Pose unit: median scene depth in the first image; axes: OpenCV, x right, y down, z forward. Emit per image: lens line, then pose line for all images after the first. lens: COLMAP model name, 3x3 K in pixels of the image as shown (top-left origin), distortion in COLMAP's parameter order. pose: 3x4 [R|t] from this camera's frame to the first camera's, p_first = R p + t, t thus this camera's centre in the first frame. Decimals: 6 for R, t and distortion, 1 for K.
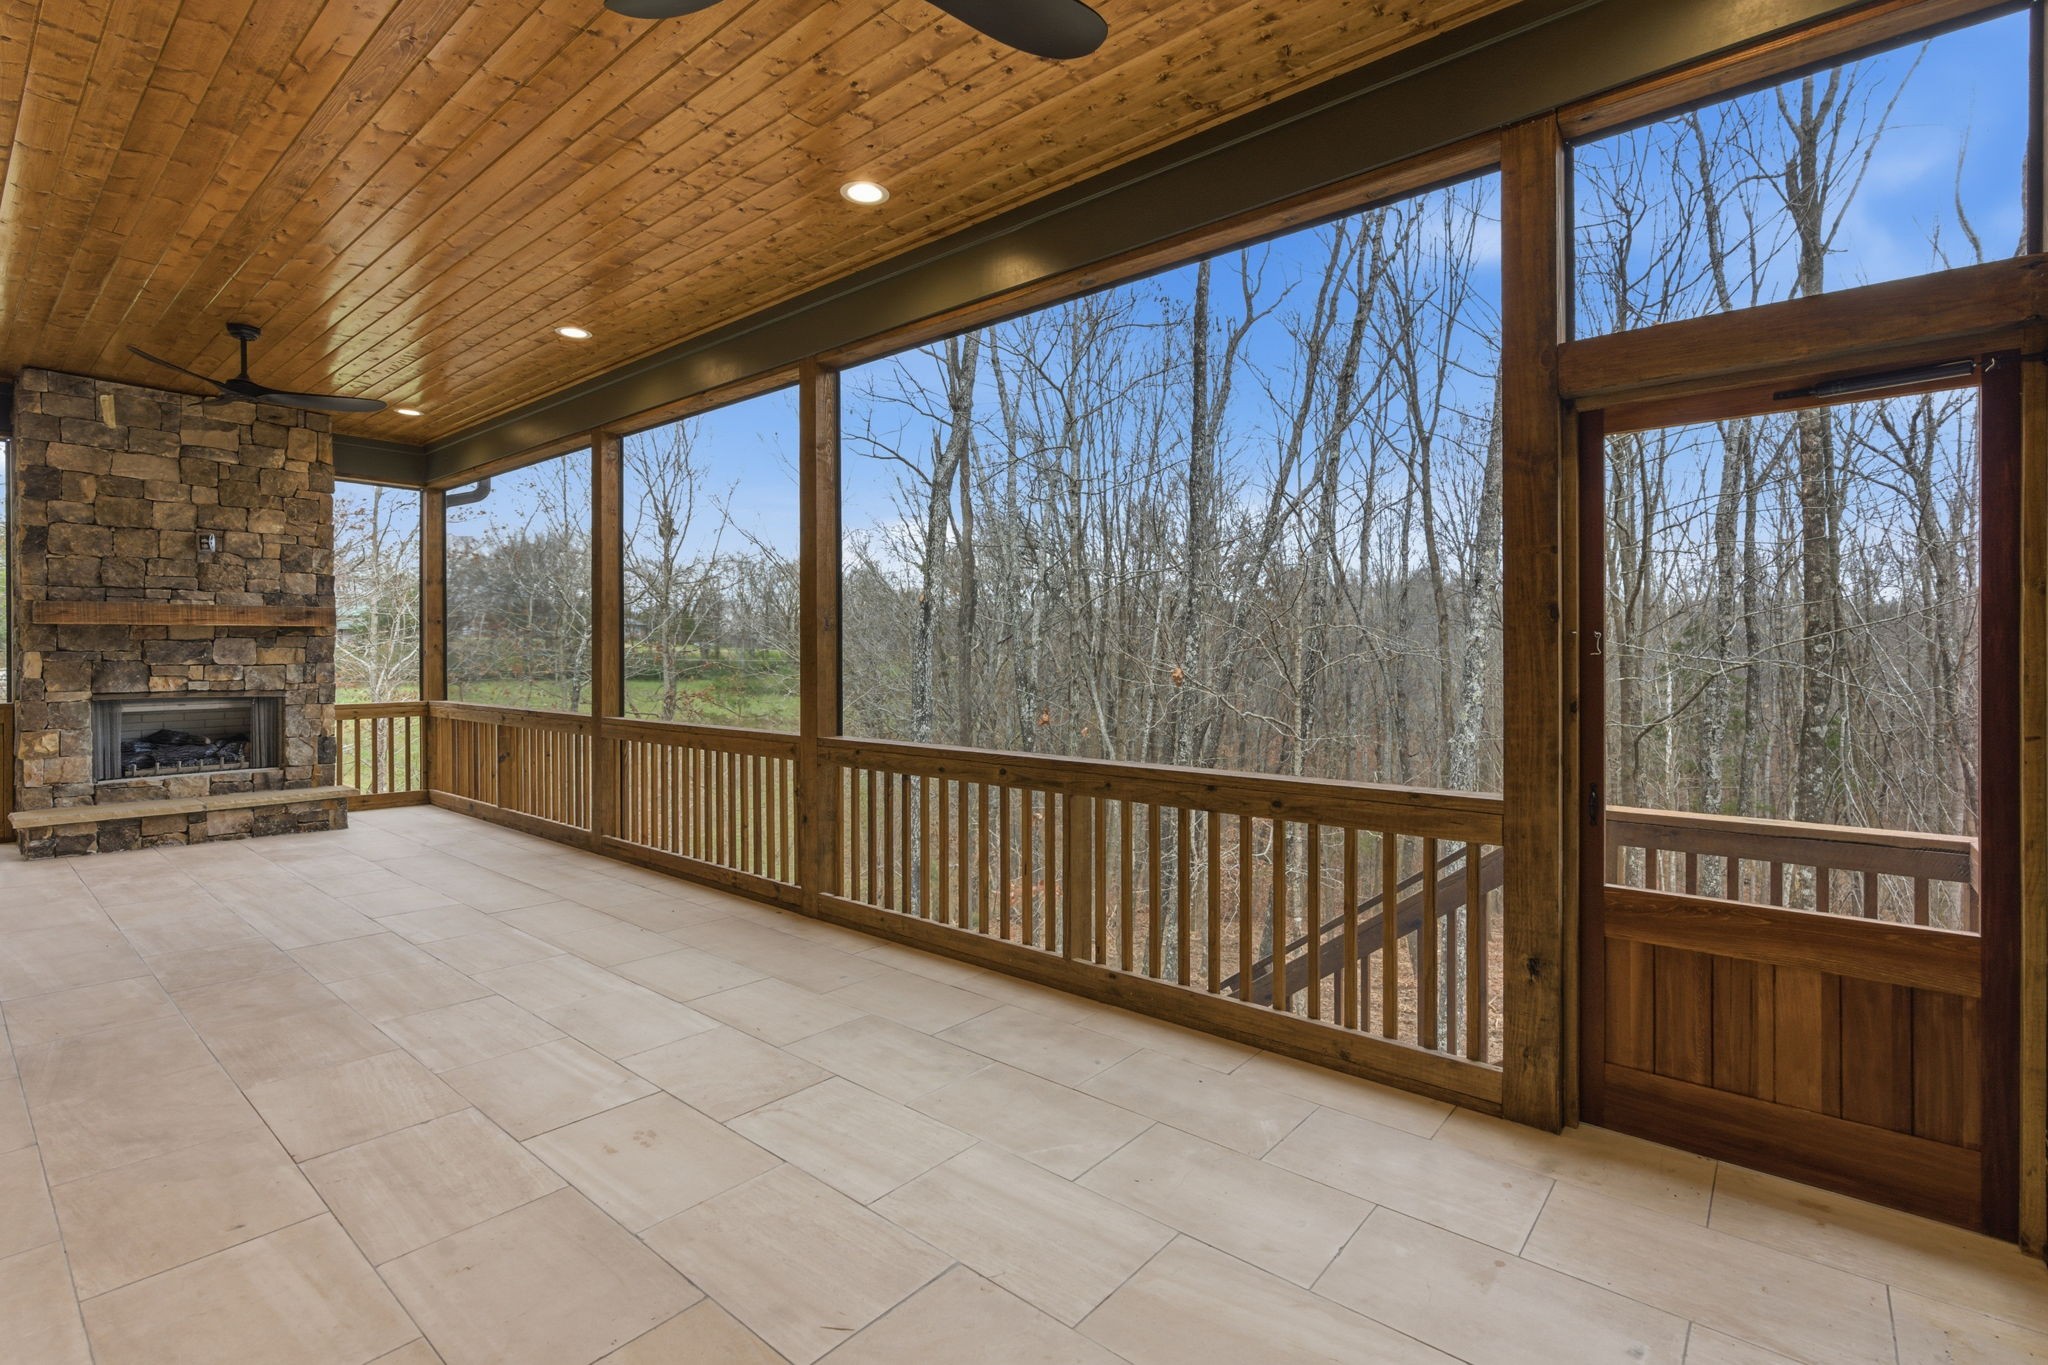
lens RADIAL K [[924.9, 0, 1024.6], [0, 924.9, 657.1], [0, 0, 1]] dist [-0.000339, 0.000548]
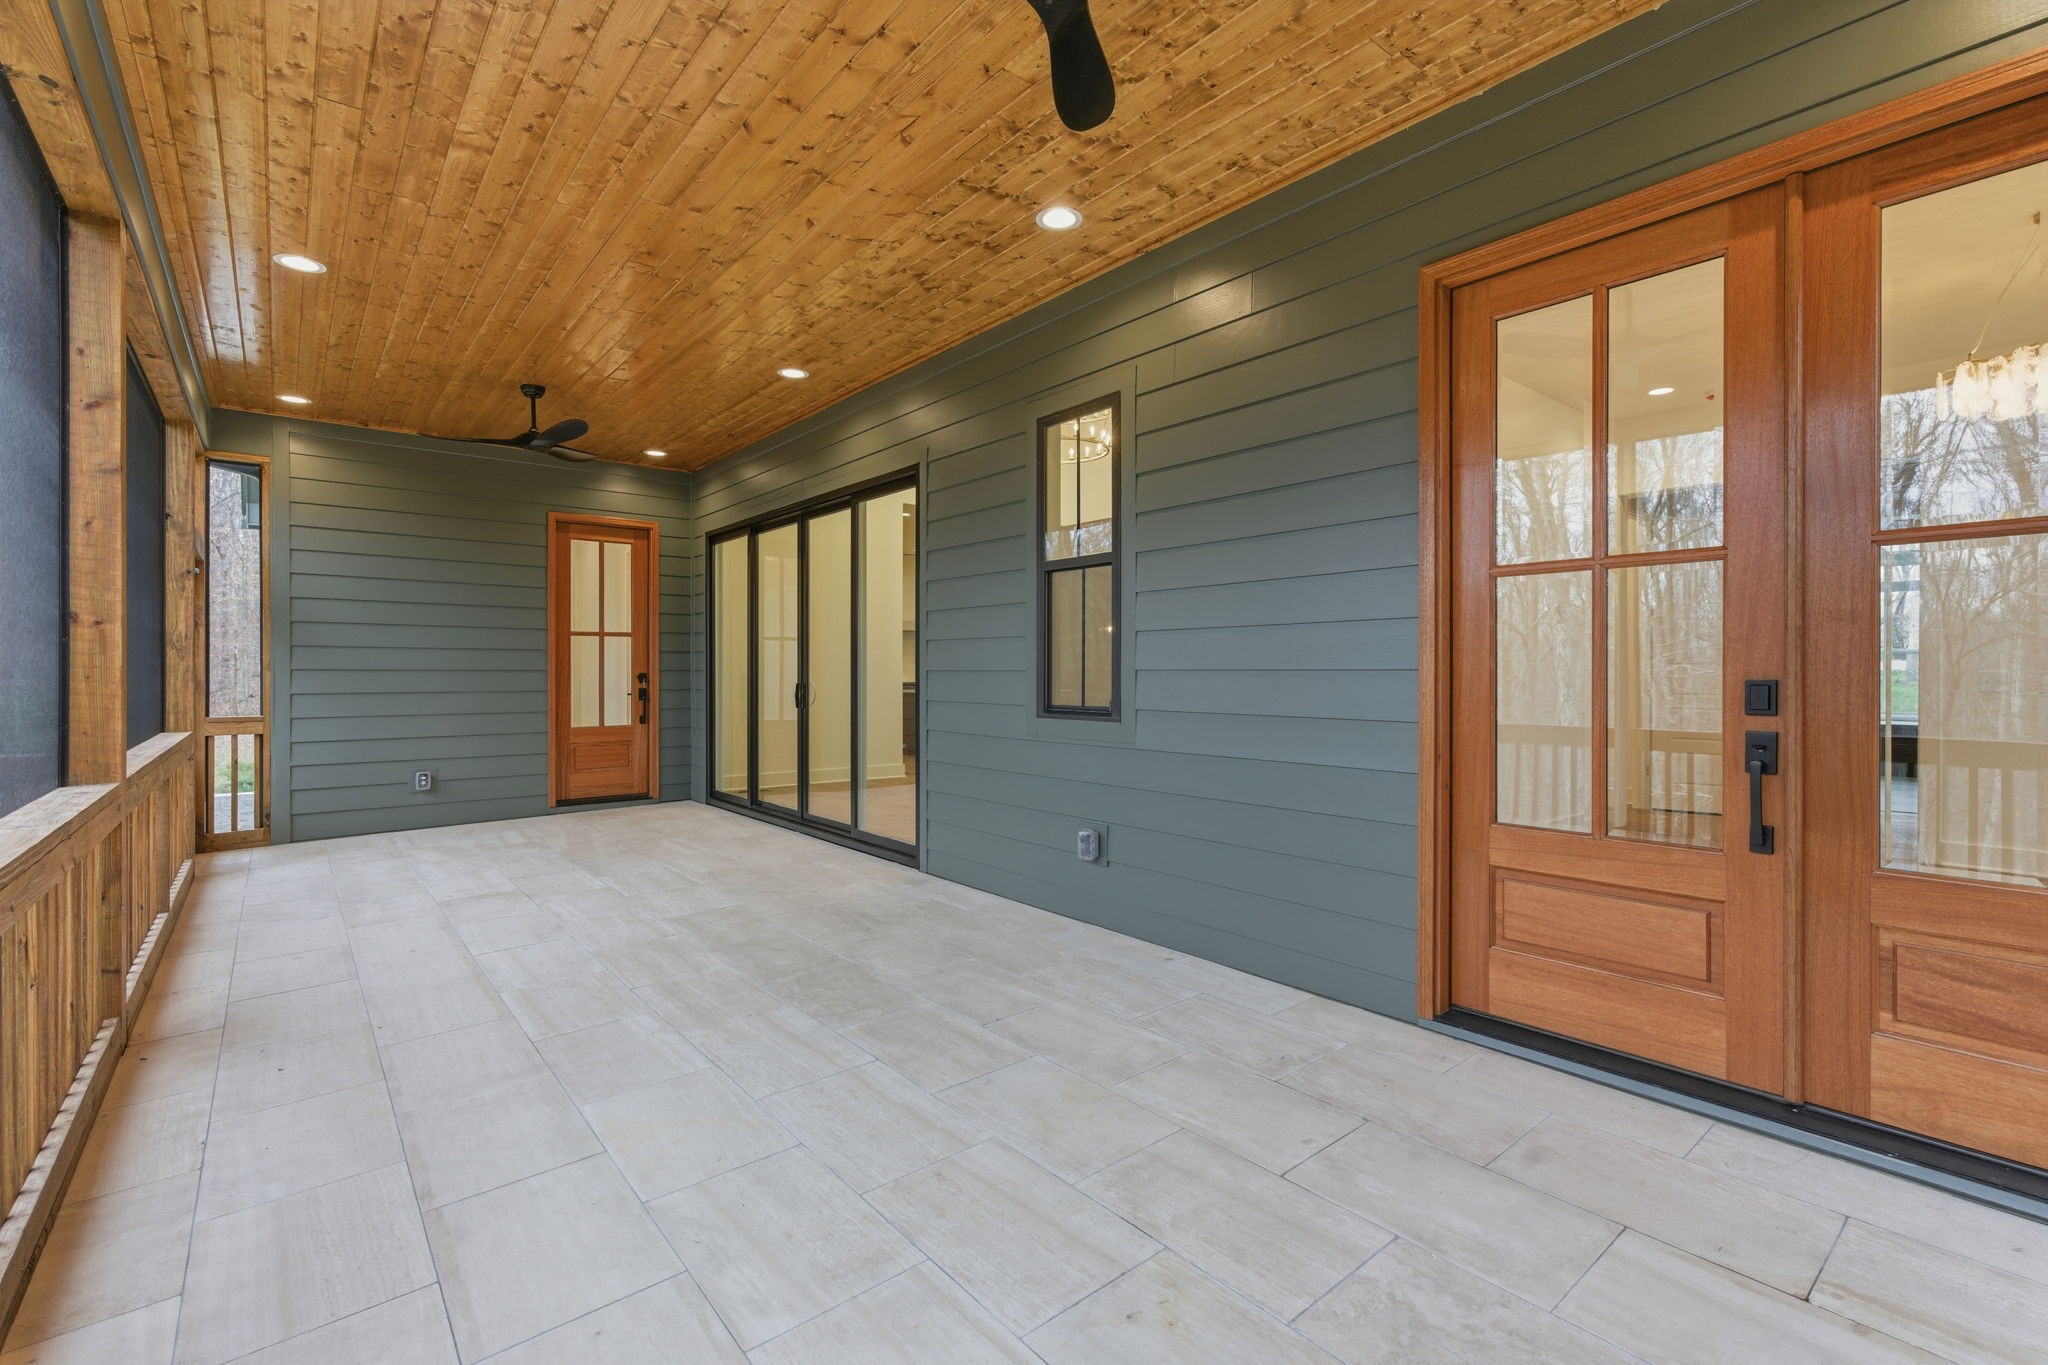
lens RADIAL K [[923.8, 0, 1028.5], [0, 923.8, 669.8], [0, 0, 1]] dist [-0.001819, 0.000324]
pose [[-0.981231, -0.000645, 0.192836, -0.752638], [0.000203, 0.999990, 0.004378, 0.001600], [-0.192837, 0.004335, -0.981221, 1.144811]]
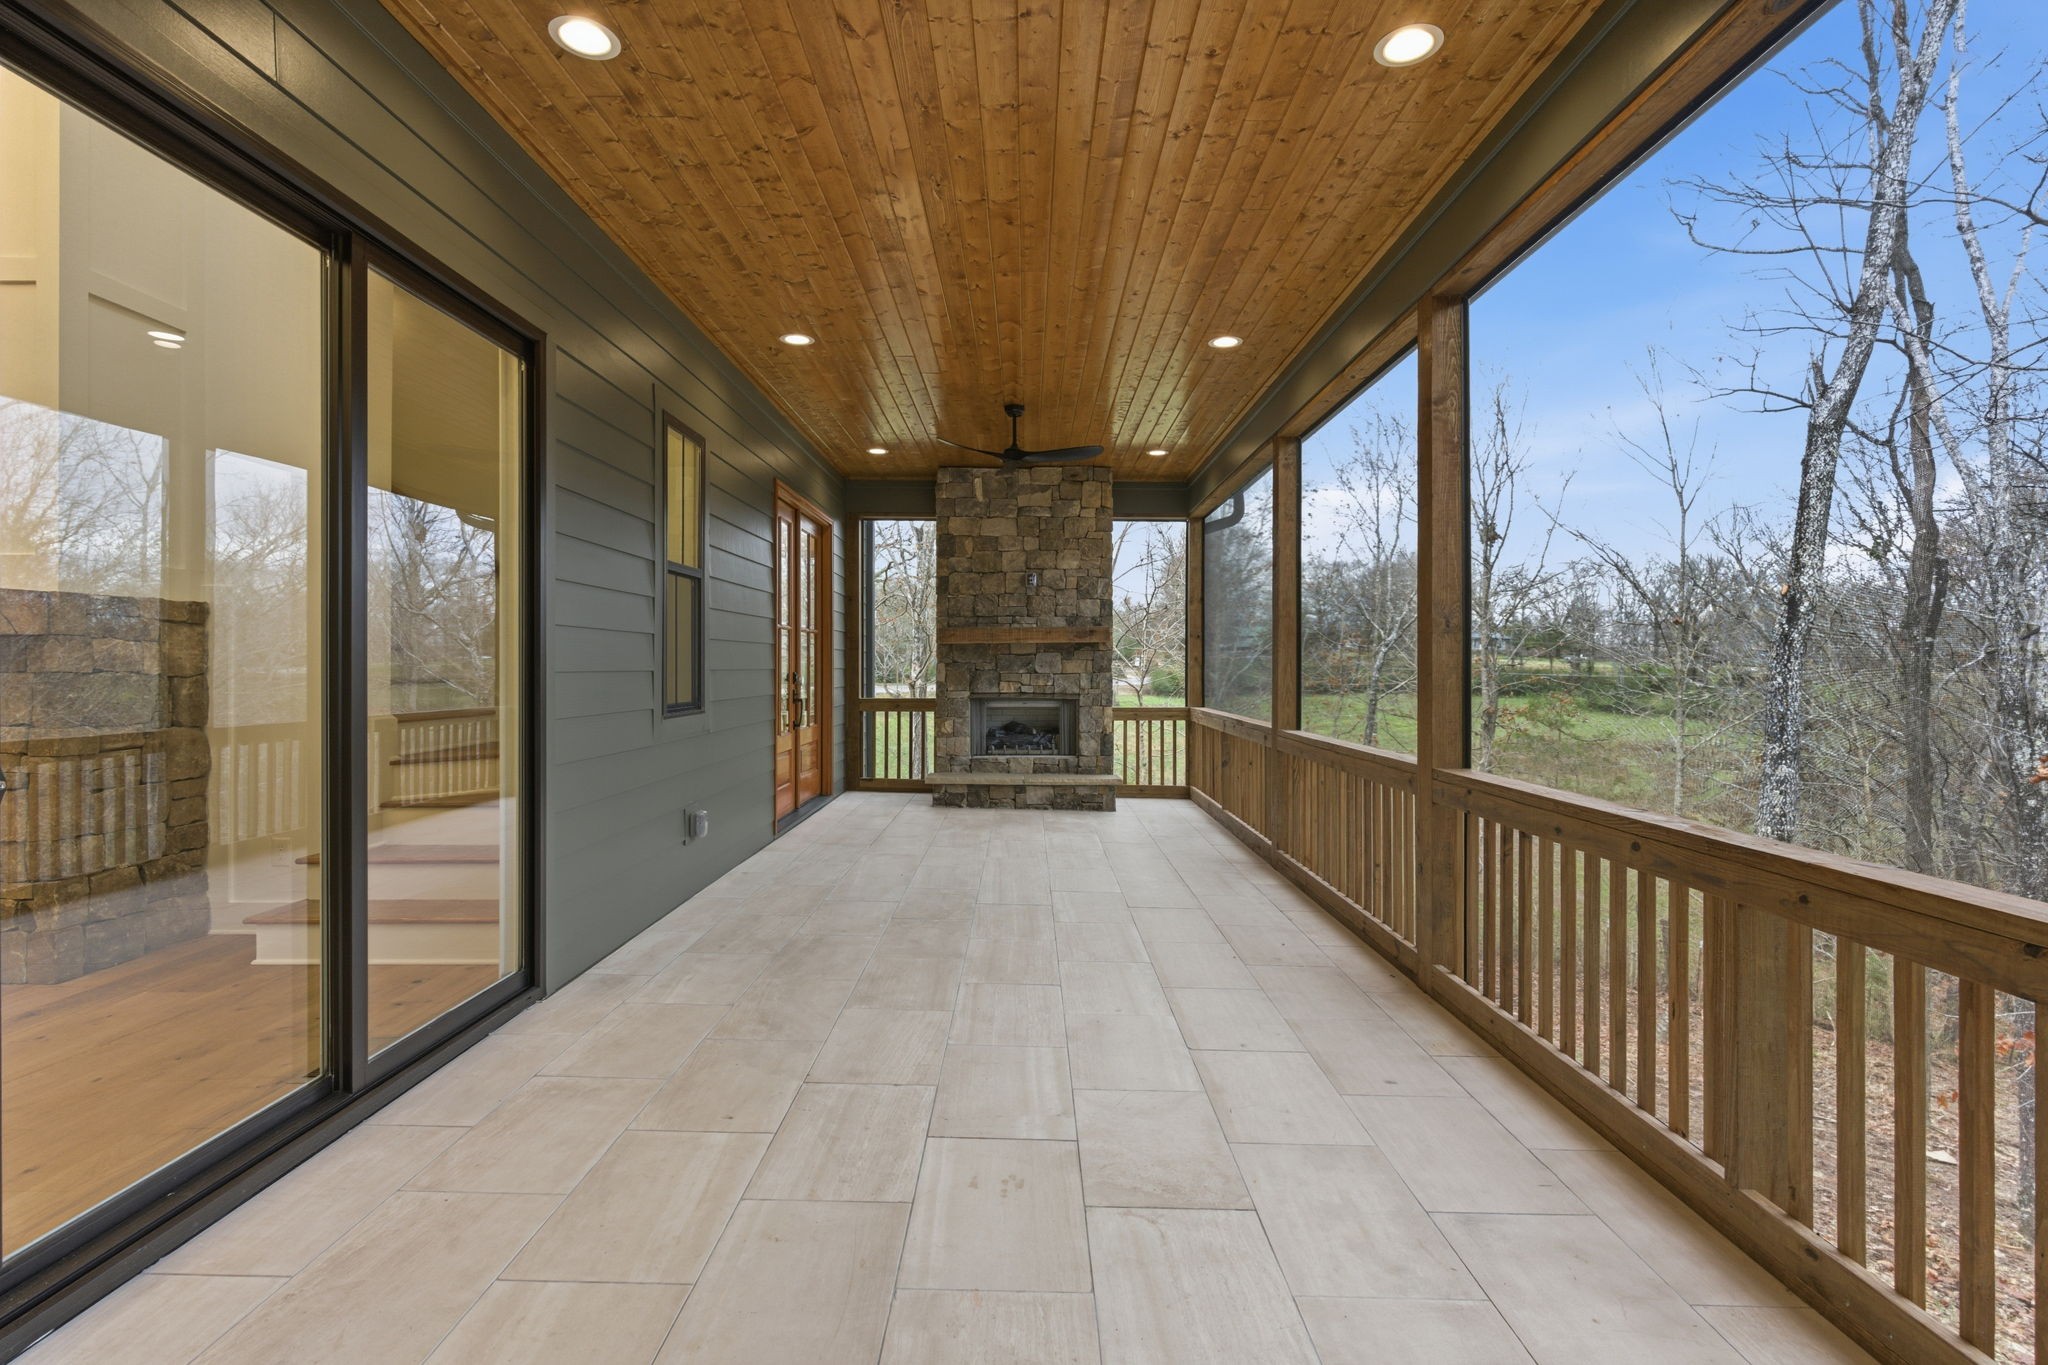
lens RADIAL K [[923.8, 0, 1028.5], [0, 923.8, 669.8], [0, 0, 1]] dist [-0.001819, 0.000324]
pose [[0.642360, 0.004355, -0.766391, 0.118557], [-0.005692, 0.999983, 0.000912, 0.002713], [0.766382, 0.003776, 0.642374, 0.166355]]
